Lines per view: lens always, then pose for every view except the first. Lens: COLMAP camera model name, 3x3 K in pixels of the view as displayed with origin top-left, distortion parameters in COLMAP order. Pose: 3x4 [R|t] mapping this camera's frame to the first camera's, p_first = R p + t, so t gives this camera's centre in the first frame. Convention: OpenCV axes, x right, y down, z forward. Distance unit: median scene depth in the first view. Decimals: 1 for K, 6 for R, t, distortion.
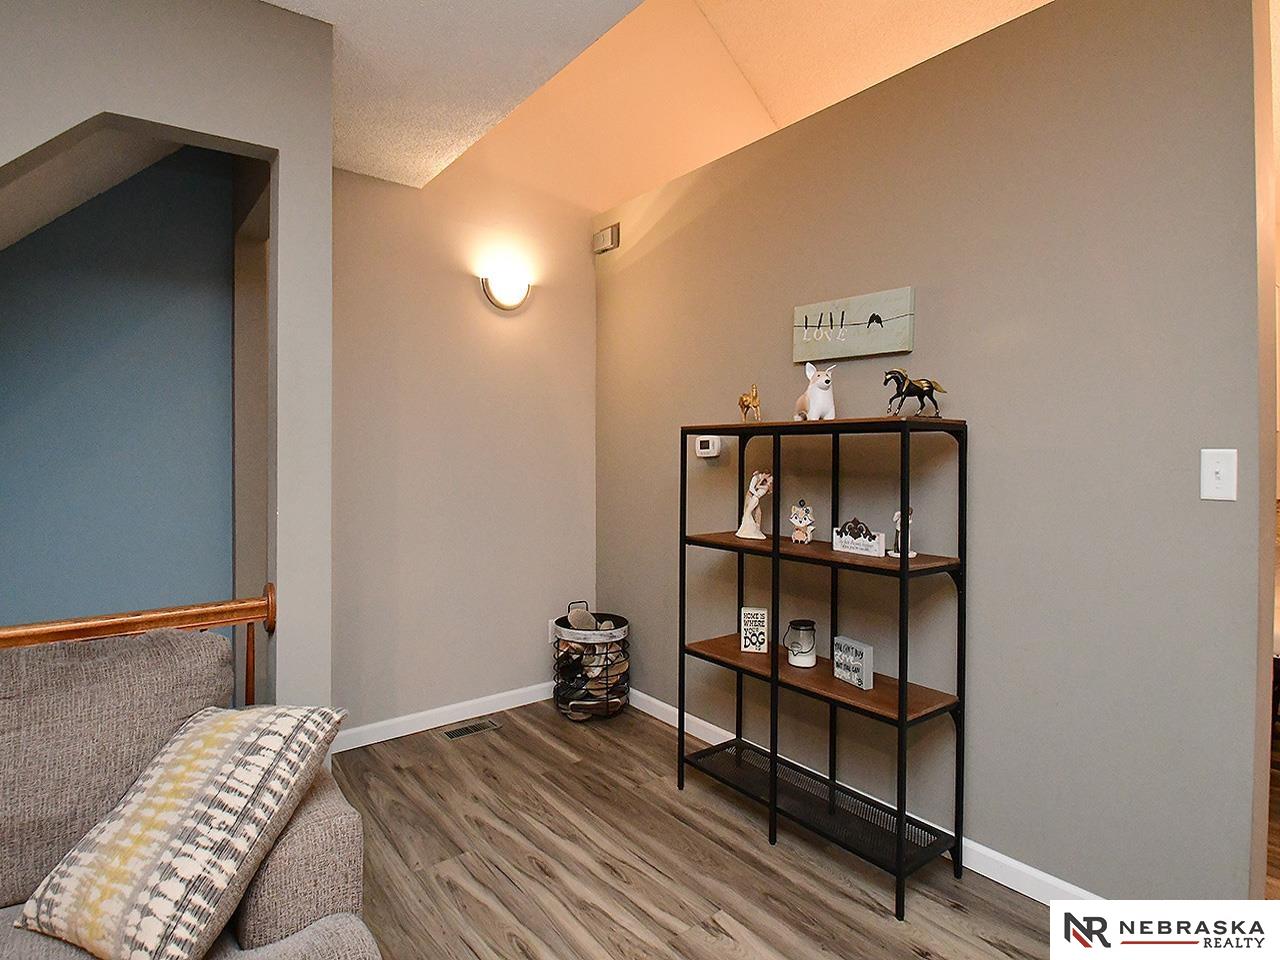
lens RADIAL K [[681.5, 0, 619.5], [0, 681.5, 448.1], [0, 0, 1]] dist [-0.002295, -0.001437]
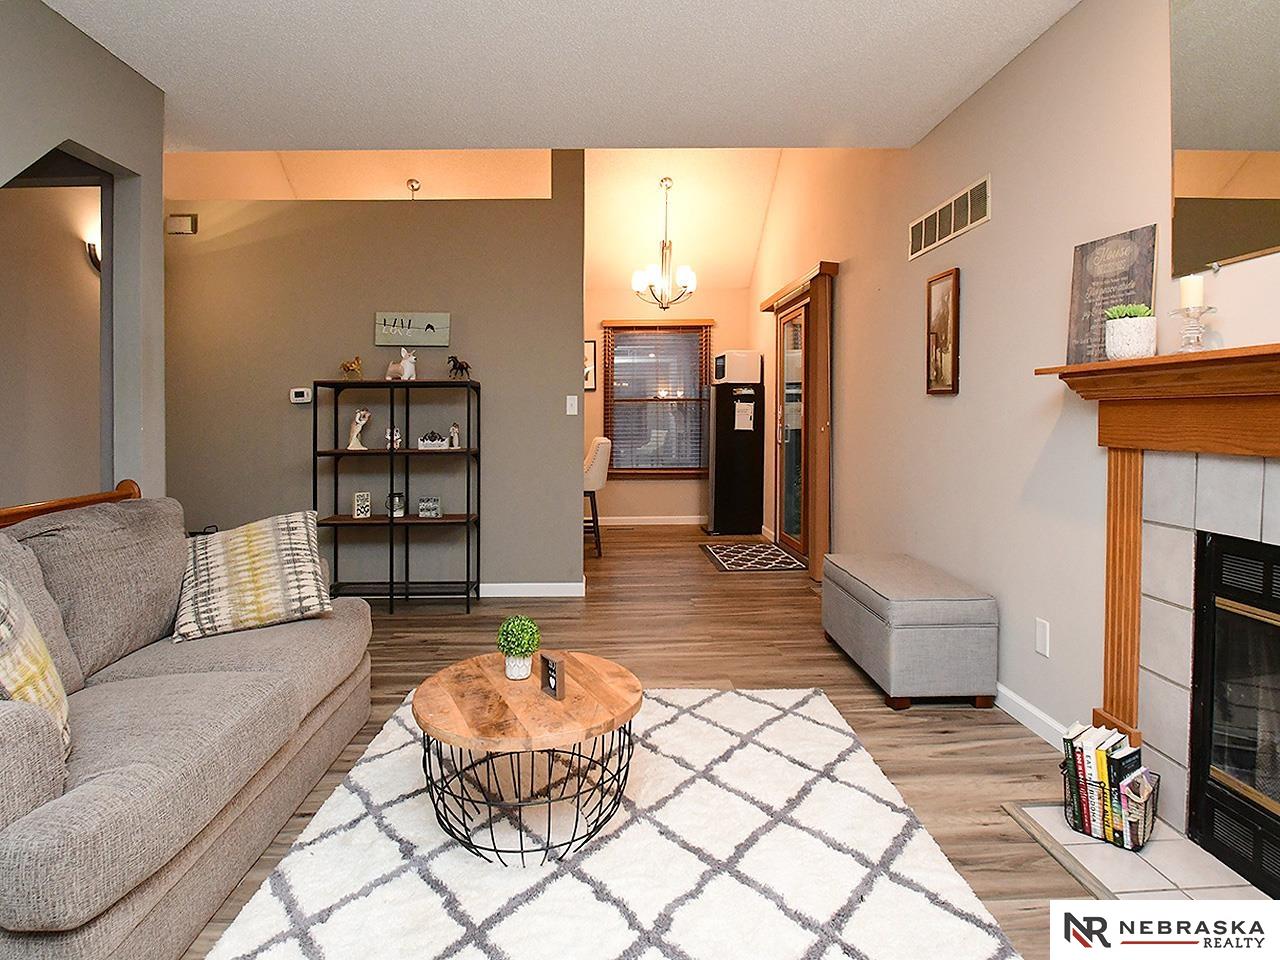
lens RADIAL K [[681.5, 0, 637.3], [0, 681.5, 425.9], [0, 0, 1]] dist [-0.002295, -0.001437]
pose [[0.569037, -0.020335, 0.822060, -0.807031], [0.007540, 0.999781, 0.019512, 0.048084], [-0.822277, -0.004904, 0.569066, -0.513536]]
